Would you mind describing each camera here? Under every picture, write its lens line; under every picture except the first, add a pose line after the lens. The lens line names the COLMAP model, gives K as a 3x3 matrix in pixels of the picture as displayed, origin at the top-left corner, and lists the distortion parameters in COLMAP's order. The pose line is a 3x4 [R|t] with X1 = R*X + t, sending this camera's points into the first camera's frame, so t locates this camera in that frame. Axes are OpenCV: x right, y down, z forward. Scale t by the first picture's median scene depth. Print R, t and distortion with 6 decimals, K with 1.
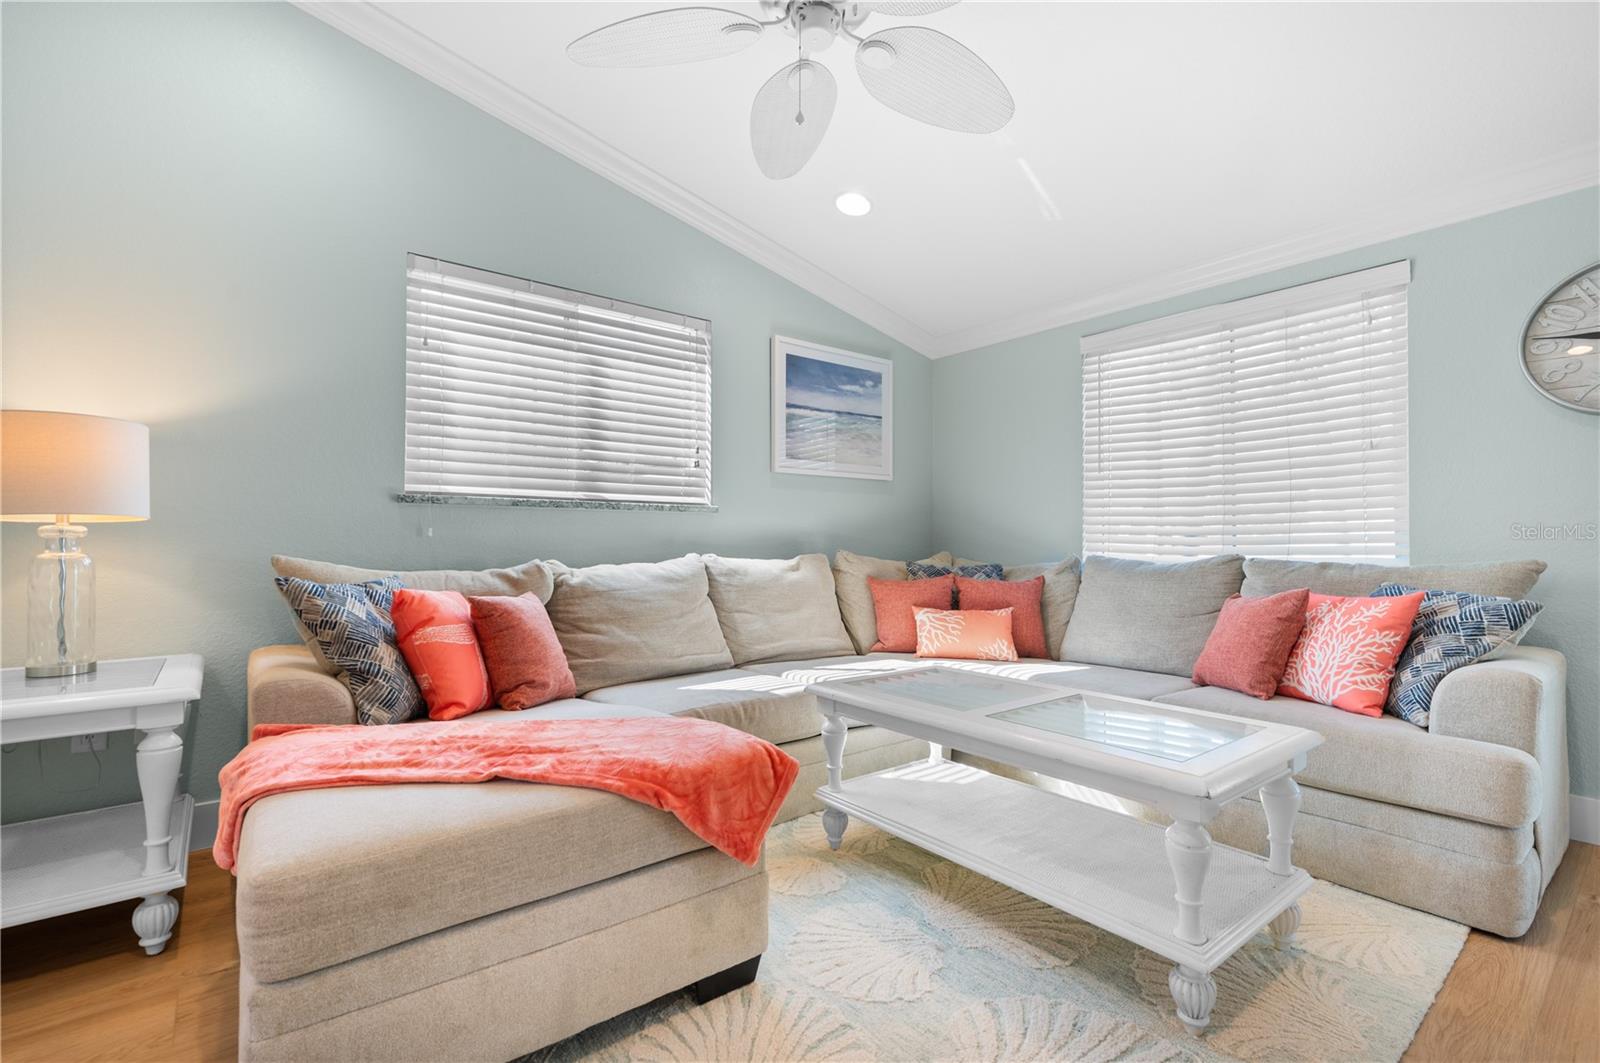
lens RADIAL K [[715.7, 0, 800.0], [0, 715.7, 531.5], [0, 0, 1]] dist [0.002092, 0.000273]
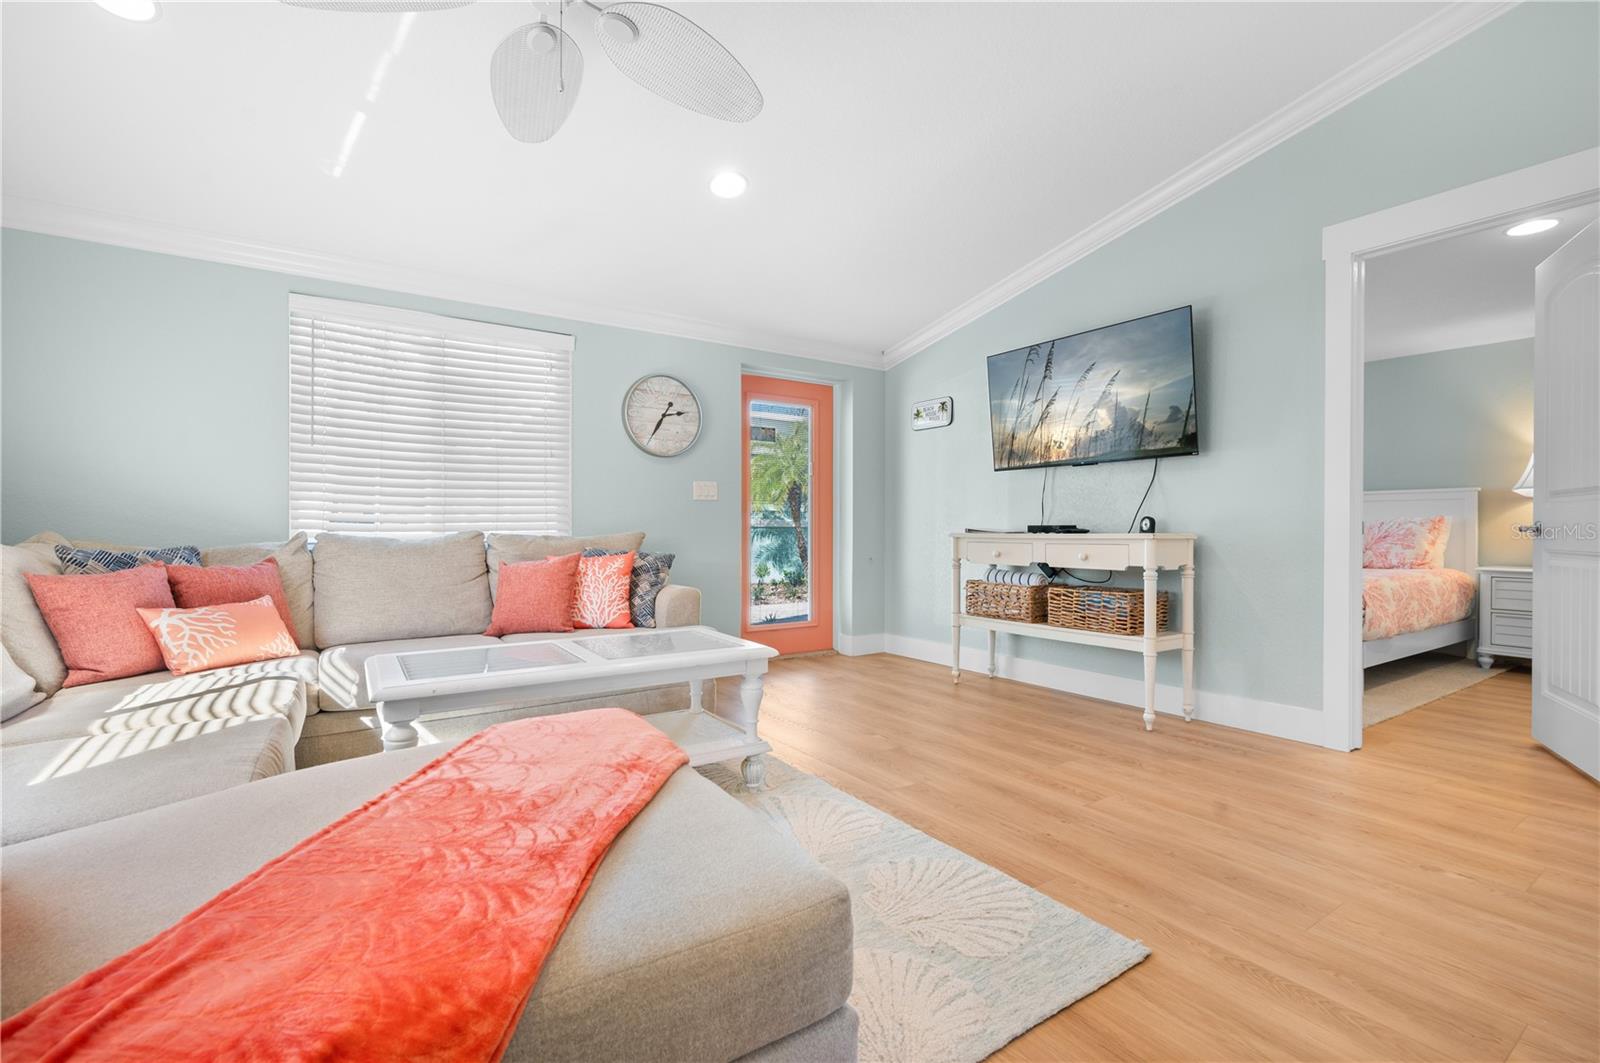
lens RADIAL K [[715.7, 0, 800.0], [0, 715.7, 531.5], [0, 0, 1]] dist [0.002092, 0.000273]
pose [[0.078008, -0.007802, 0.996922, -0.726064], [-0.020834, 0.999738, 0.009455, 0.012900], [-0.996735, -0.021508, 0.077825, 0.444467]]
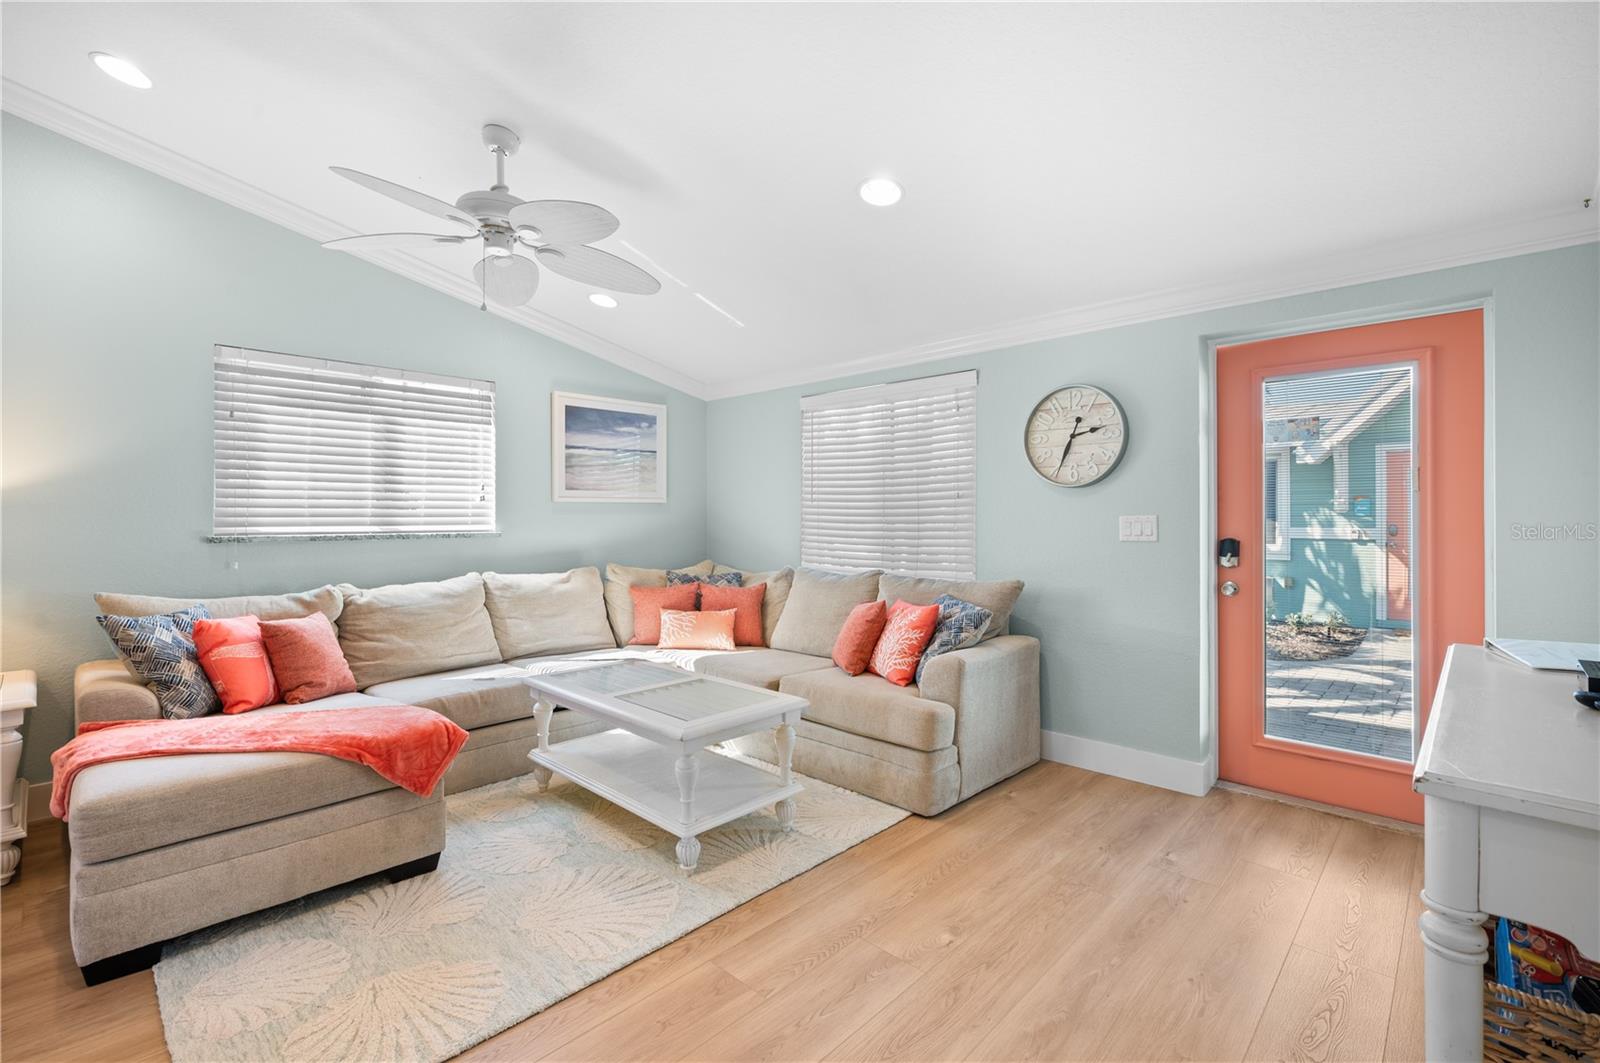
lens RADIAL K [[711.6, 0, 803.8], [0, 711.6, 509.8], [0, 0, 1]] dist [-0.000561, 0.000480]
pose [[0.989916, -0.001280, 0.141652, 0.339926], [0.000373, 0.999979, 0.006427, -0.119151], [-0.141657, -0.006309, 0.989896, -0.441145]]
